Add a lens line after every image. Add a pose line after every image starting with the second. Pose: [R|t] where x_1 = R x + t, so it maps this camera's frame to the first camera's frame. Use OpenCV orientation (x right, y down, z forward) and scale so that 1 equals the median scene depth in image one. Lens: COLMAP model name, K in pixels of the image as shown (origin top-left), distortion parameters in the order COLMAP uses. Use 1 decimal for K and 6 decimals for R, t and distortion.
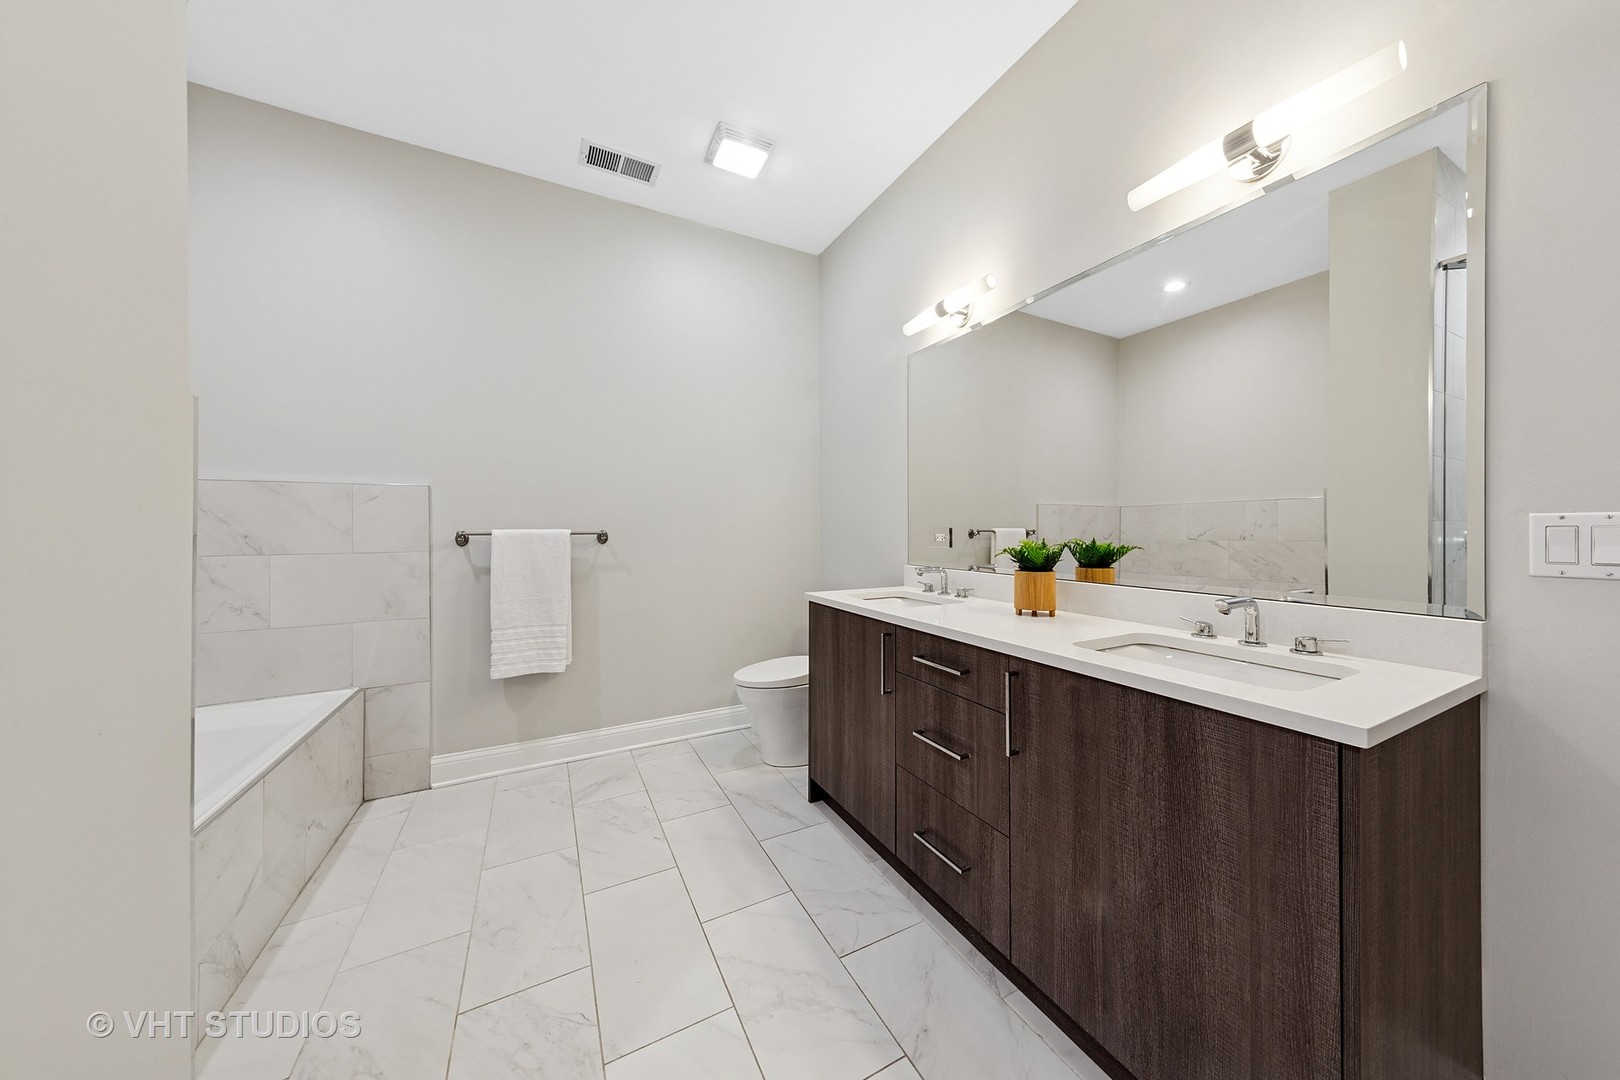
lens RADIAL K [[526.1, 0, 818.4], [0, 526.1, 534.6], [0, 0, 1]] dist [0.007184, -0.000009]
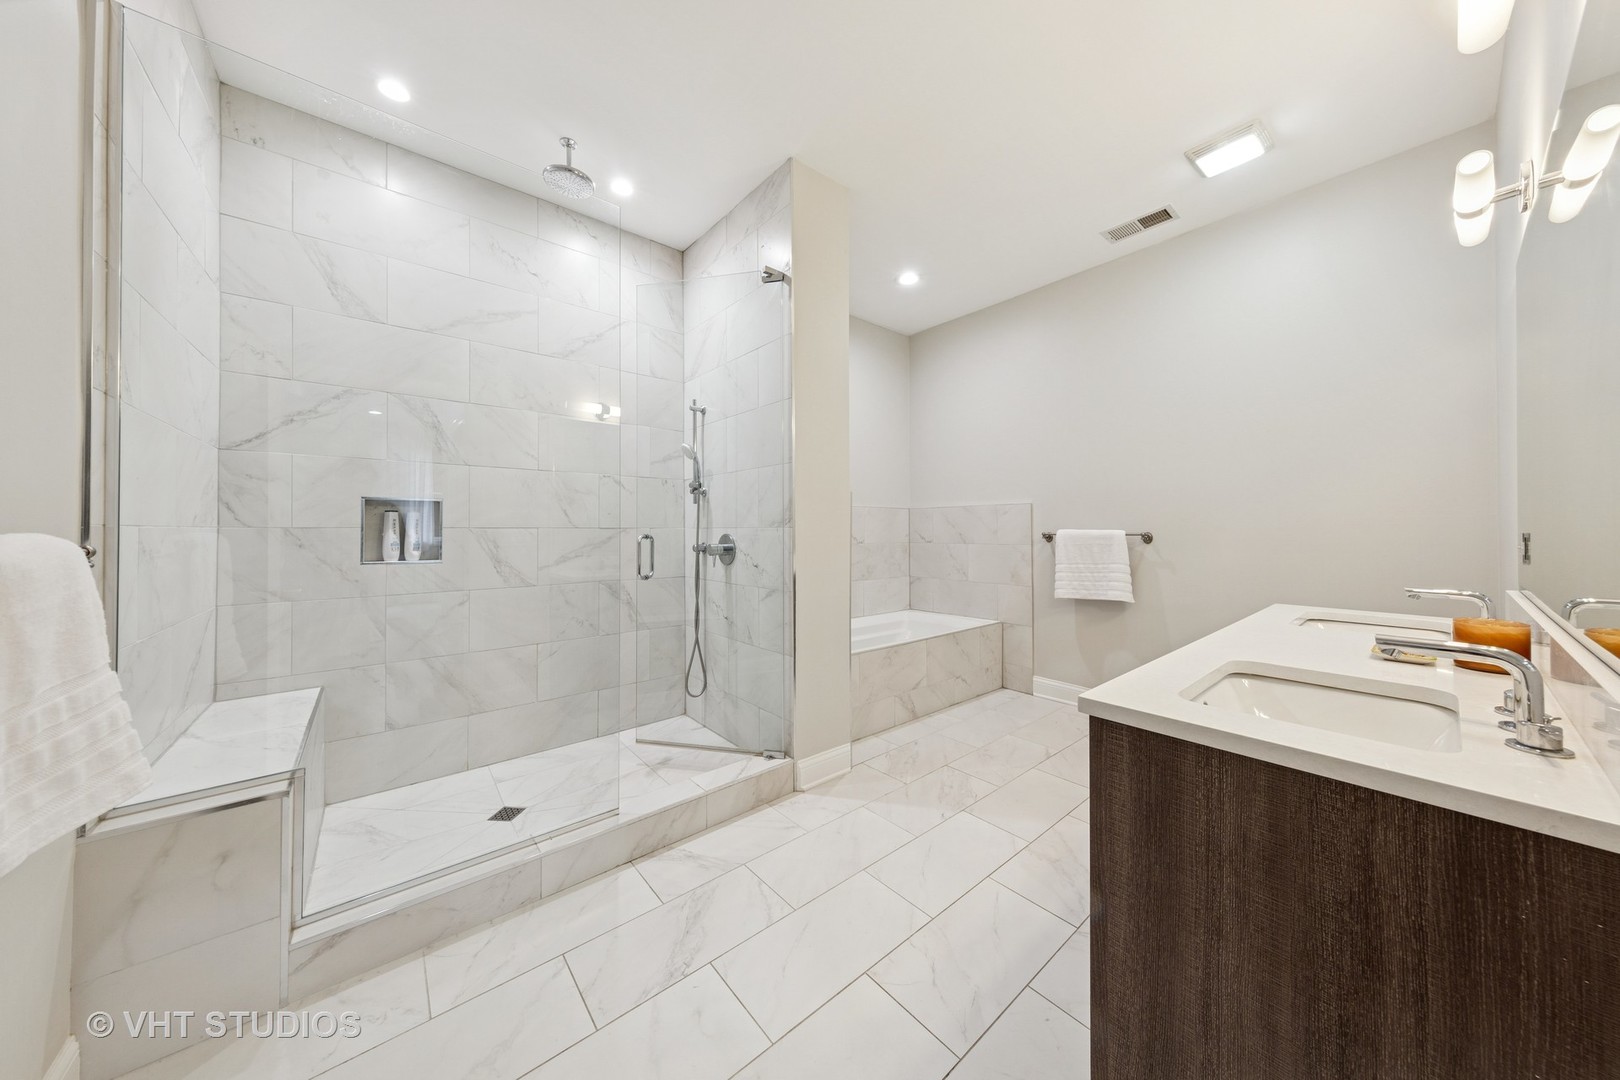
lens RADIAL K [[521.8, 0, 803.3], [0, 521.8, 547.9], [0, 0, 1]] dist [0.000739, -0.000021]
pose [[0.186290, 0.034881, -0.981875, 0.739325], [-0.009889, 0.999386, 0.033627, -0.004771], [0.982445, 0.003446, 0.186520, 0.041841]]
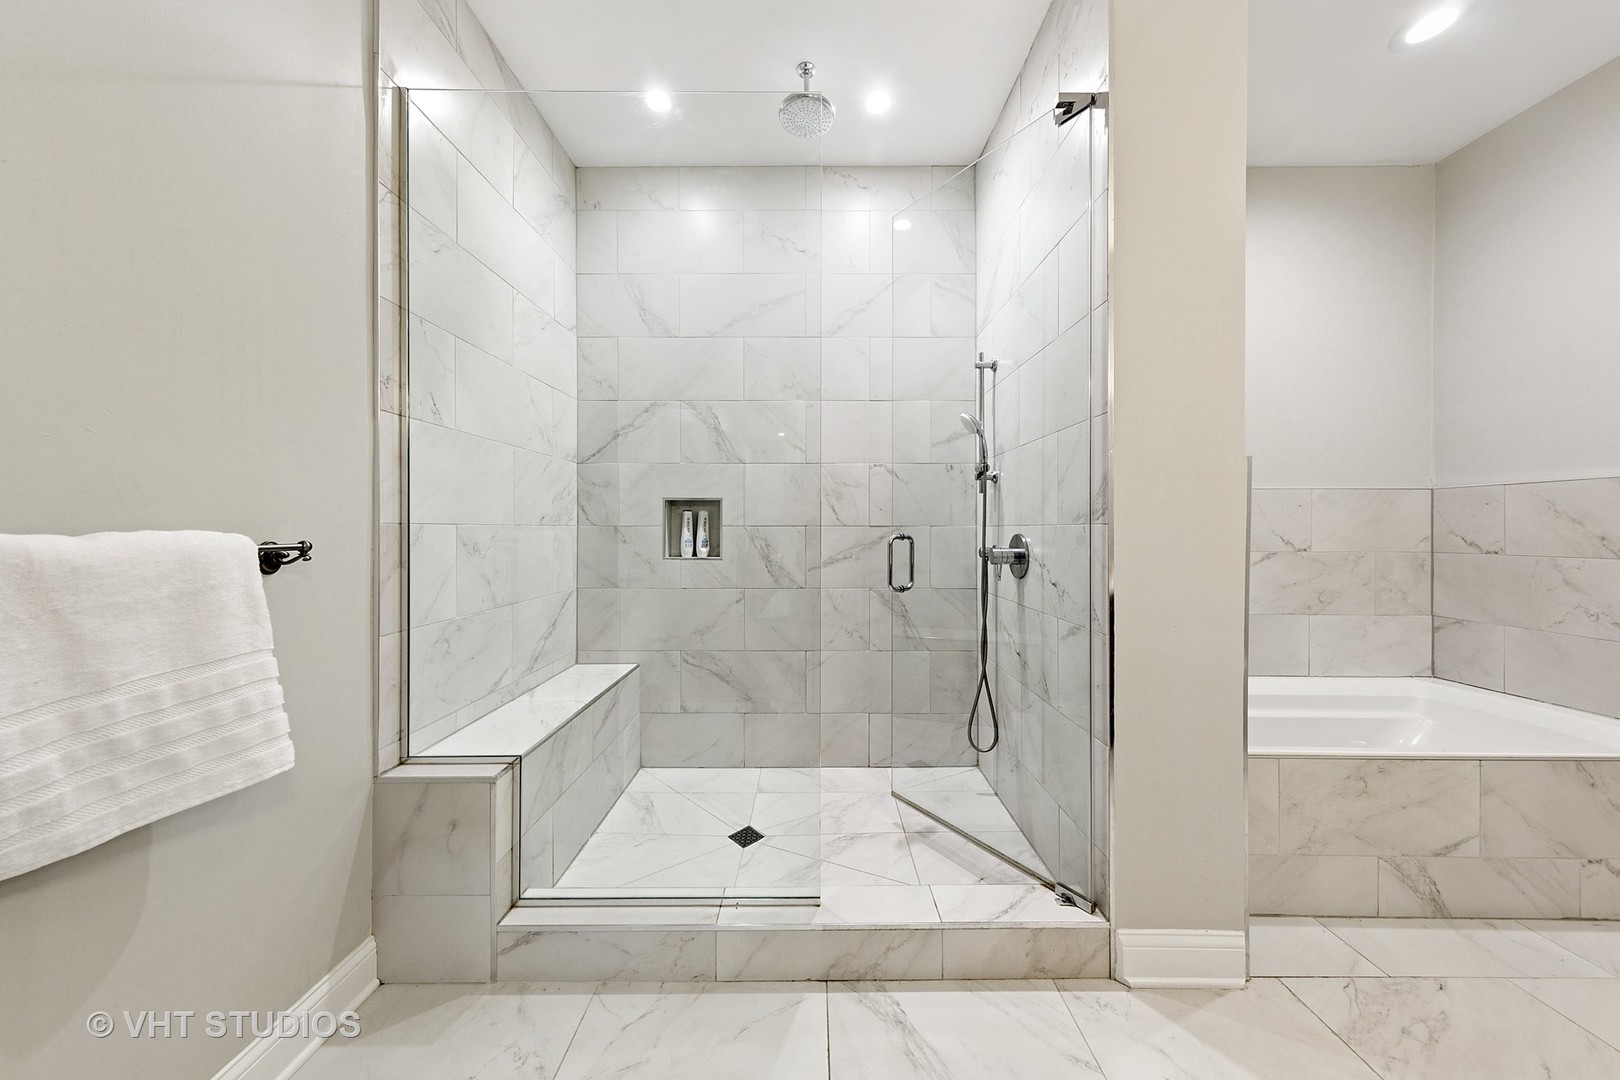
lens RADIAL K [[514.8, 0, 811.4], [0, 514.8, 537.7], [0, 0, 1]] dist [0.005713, -0.000125]
pose [[-0.476266, 0.015961, -0.879157, 0.376216], [-0.009643, 0.999680, 0.023373, -0.005188], [0.879249, 0.019610, -0.475960, 0.208968]]
